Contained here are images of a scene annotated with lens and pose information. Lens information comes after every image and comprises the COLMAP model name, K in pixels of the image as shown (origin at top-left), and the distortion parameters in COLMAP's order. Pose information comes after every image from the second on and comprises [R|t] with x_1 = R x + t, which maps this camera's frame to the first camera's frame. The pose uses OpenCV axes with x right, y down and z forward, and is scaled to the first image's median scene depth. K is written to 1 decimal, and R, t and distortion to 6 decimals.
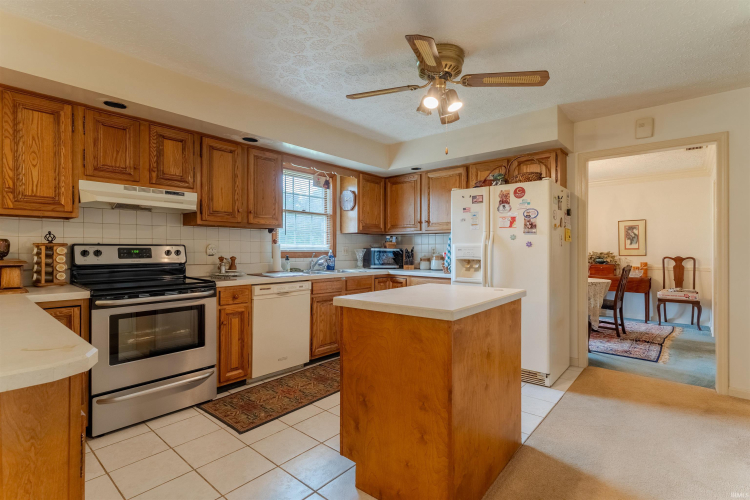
lens RADIAL K [[361.6, 0, 371.7], [0, 361.6, 248.2], [0, 0, 1]] dist [0.000559, 0.000327]
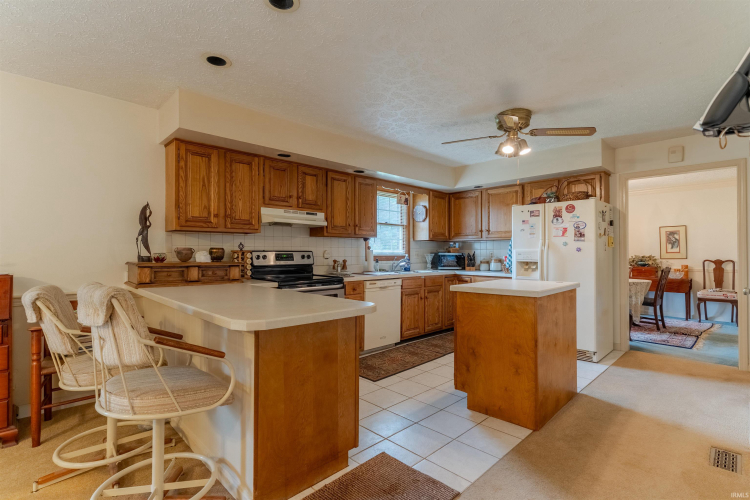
lens RADIAL K [[363.4, 0, 375.0], [0, 363.4, 250.0], [0, 0, 1]] dist [0.004678, 0.000602]
pose [[0.996976, -0.003700, -0.077628, -0.159070], [0.003196, 0.999973, -0.006613, -0.002946], [0.077650, 0.006344, 0.996960, -0.292787]]
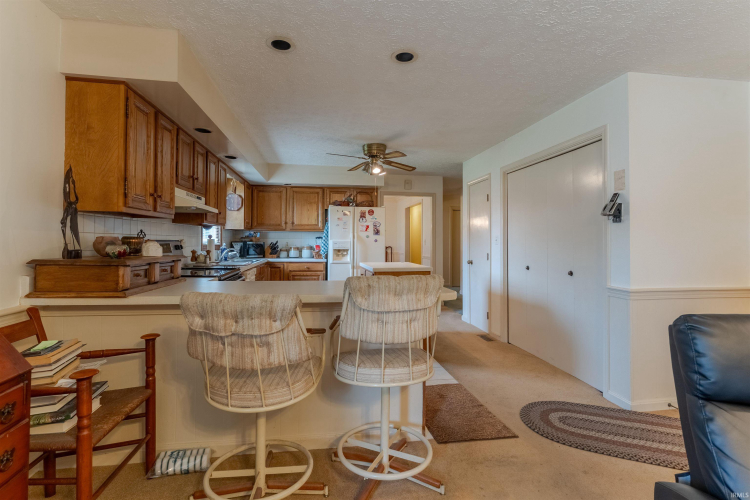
lens RADIAL K [[363.3, 0, 374.8], [0, 363.3, 232.0], [0, 0, 1]] dist [0.000392, 0.000029]
pose [[0.645144, 0.020835, 0.763777, -0.902013], [-0.007241, 0.999750, -0.021155, -0.014385], [-0.764027, 0.008117, 0.645133, -0.186073]]
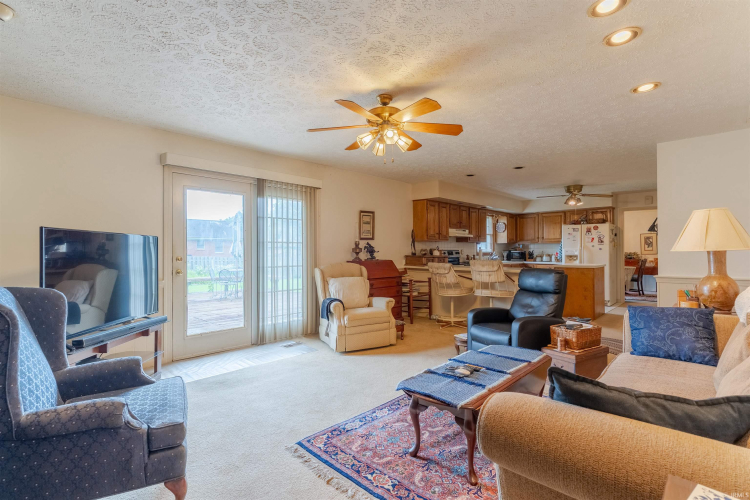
lens RADIAL K [[361.6, 0, 371.7], [0, 361.6, 248.2], [0, 0, 1]] dist [0.000559, 0.000327]
pose [[0.998625, -0.006248, -0.052055, -0.897668], [0.005905, 0.999960, -0.006750, -0.007471], [0.052095, 0.006433, 0.998621, -1.396801]]
